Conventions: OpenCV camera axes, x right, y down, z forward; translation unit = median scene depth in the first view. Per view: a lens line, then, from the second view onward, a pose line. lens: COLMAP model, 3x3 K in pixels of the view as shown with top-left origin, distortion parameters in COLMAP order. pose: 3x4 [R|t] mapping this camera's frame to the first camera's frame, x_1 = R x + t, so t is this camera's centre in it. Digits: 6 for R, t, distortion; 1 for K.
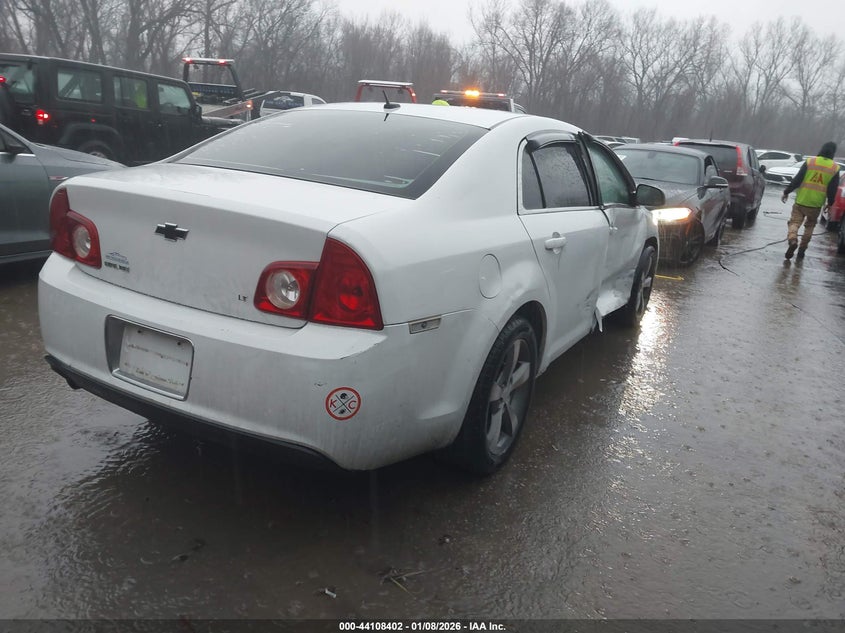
lens RADIAL K [[662.0, 0, 420.6], [0, 662.0, 312.2], [0, 0, 1]] dist [0.003897, 0.009819]
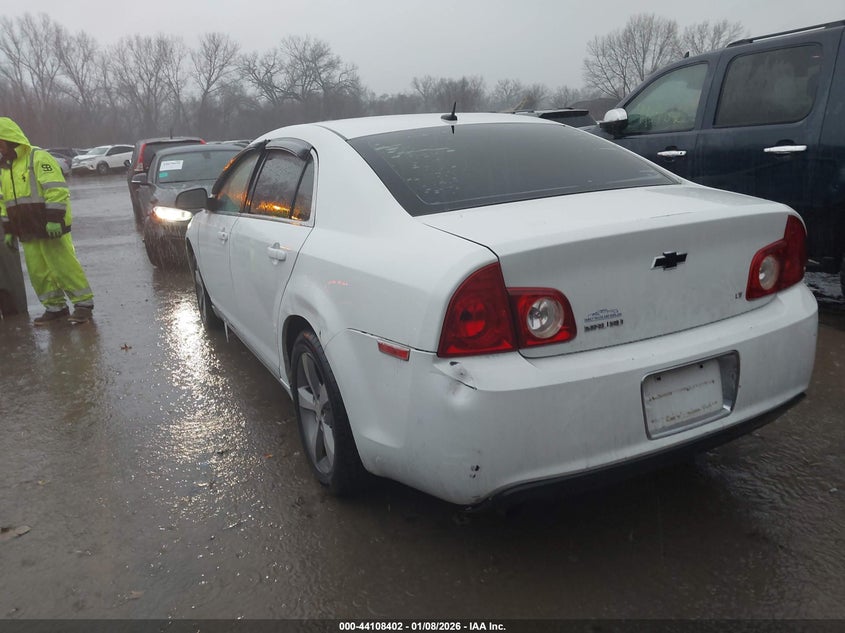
lens RADIAL K [[662.0, 0, 415.2], [0, 662.0, 312.0], [0, 0, 1]] dist [0.003897, 0.009819]
pose [[0.581996, -0.325620, 0.745153, -1.287582], [0.323059, 0.933499, 0.155602, -0.309578], [-0.746266, 0.150169, 0.648487, 0.661950]]
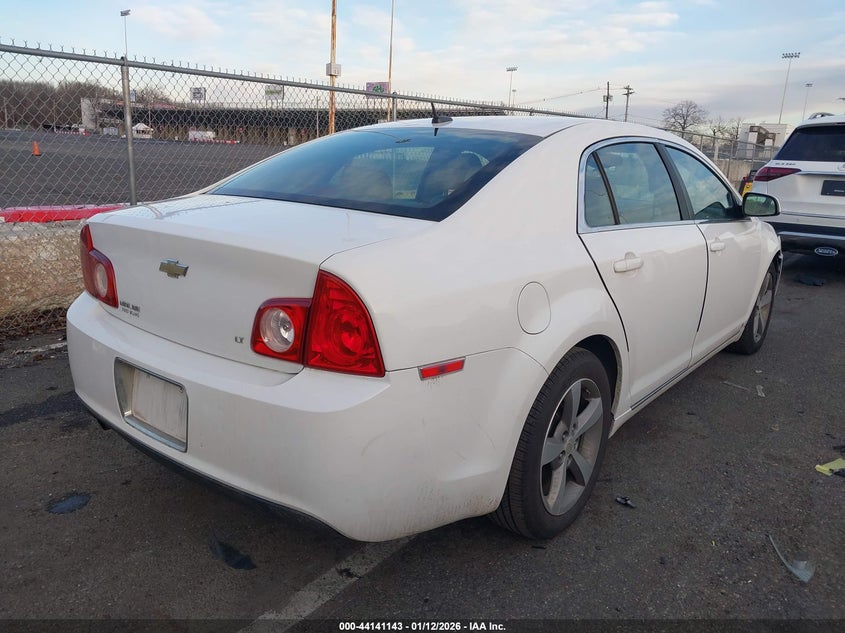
lens RADIAL K [[662.0, 0, 420.1], [0, 662.0, 323.1], [0, 0, 1]] dist [0.003897, 0.009819]
pose [[0.981916, -0.014058, -0.188794, 0.133298], [0.010170, 0.999716, -0.021545, -0.020700], [0.189044, 0.019235, 0.981780, 0.156240]]
